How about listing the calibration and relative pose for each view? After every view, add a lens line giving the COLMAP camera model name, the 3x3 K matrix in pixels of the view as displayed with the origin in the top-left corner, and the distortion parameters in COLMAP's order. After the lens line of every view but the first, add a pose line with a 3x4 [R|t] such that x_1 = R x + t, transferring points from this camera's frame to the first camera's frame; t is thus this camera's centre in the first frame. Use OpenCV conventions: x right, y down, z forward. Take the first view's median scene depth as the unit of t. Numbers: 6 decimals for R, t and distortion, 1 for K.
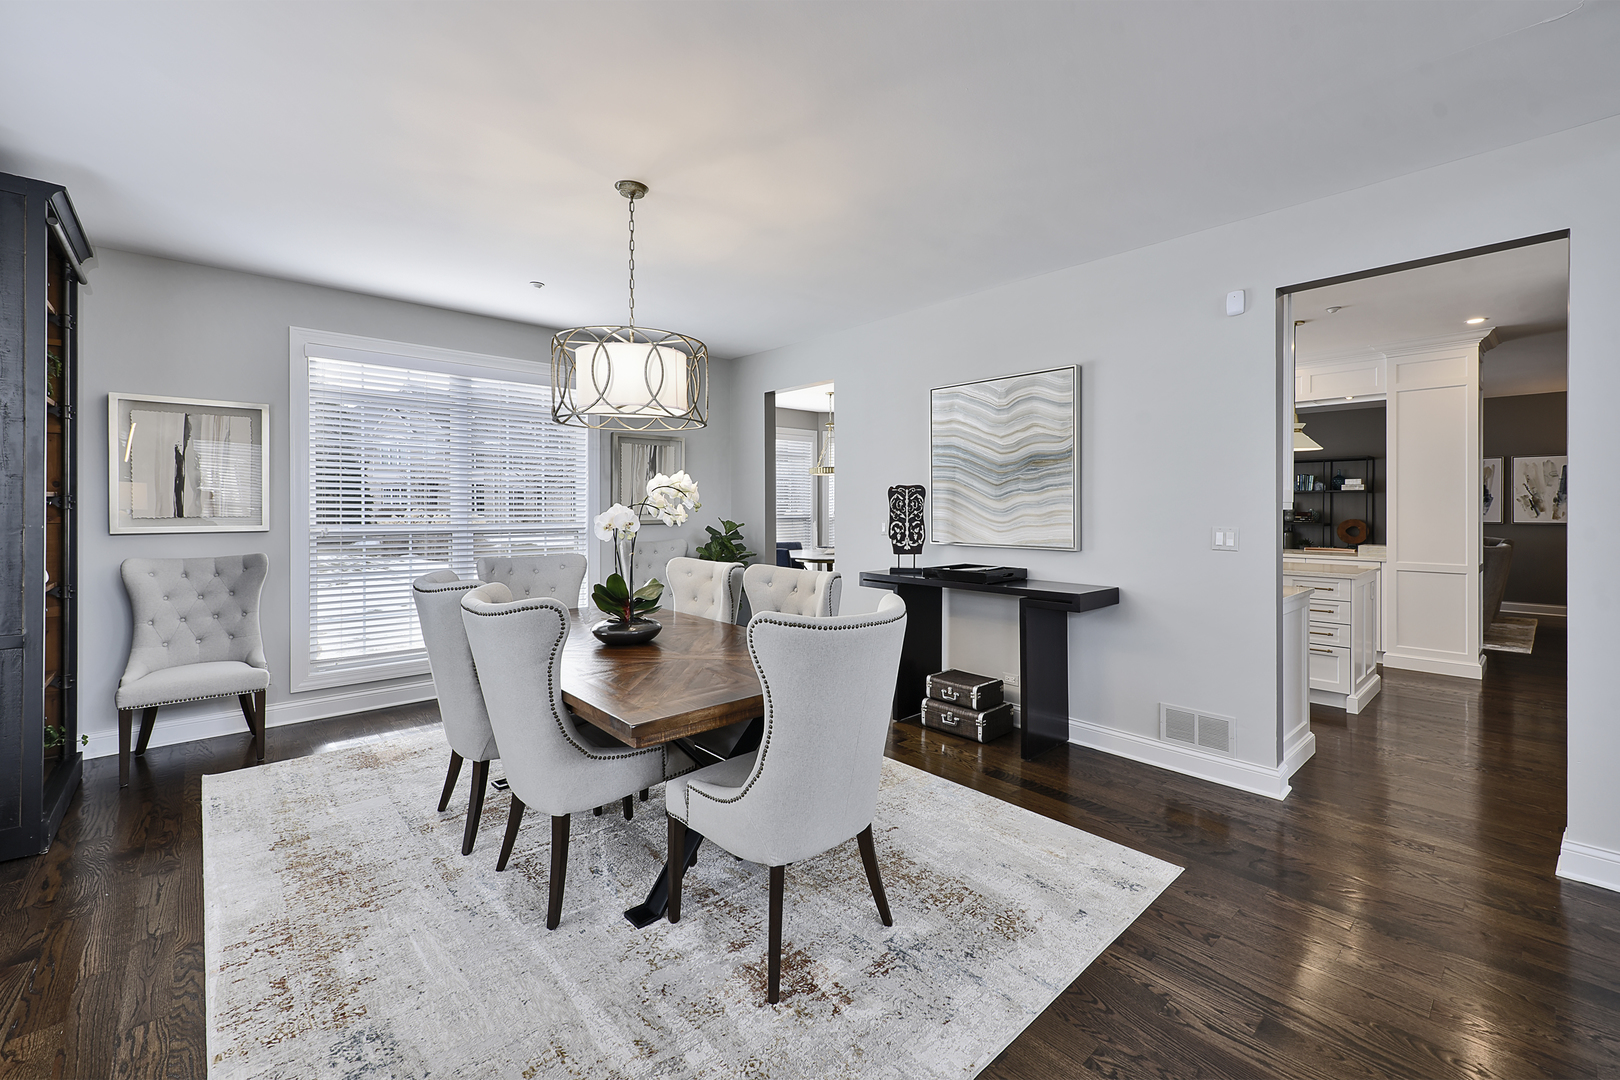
lens RADIAL K [[681.4, 0, 810.8], [0, 681.4, 505.9], [0, 0, 1]] dist [0.000432, -0.000285]
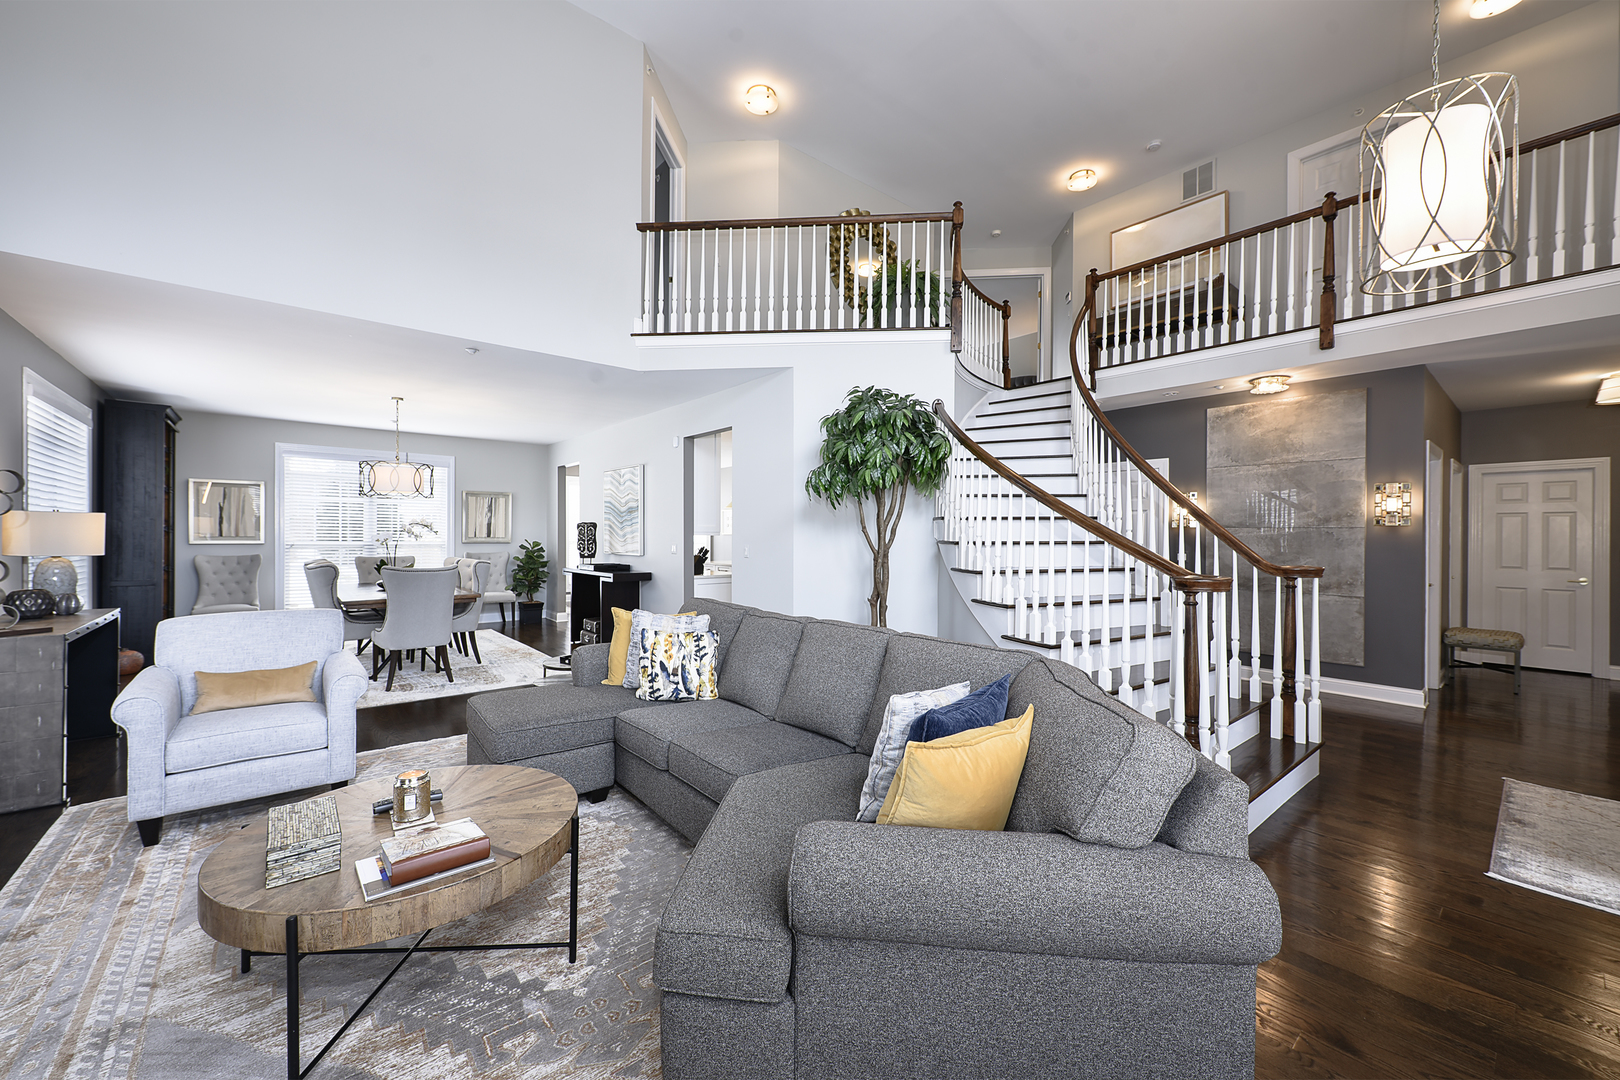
lens RADIAL K [[648.4, 0, 804.7], [0, 648.4, 533.7], [0, 0, 1]] dist [0.002230, 0.000093]
pose [[0.998836, 0.005831, -0.047877, 0.979788], [-0.005732, 0.999981, 0.002196, -0.006783], [0.047889, -0.001919, 0.998851, -0.926478]]
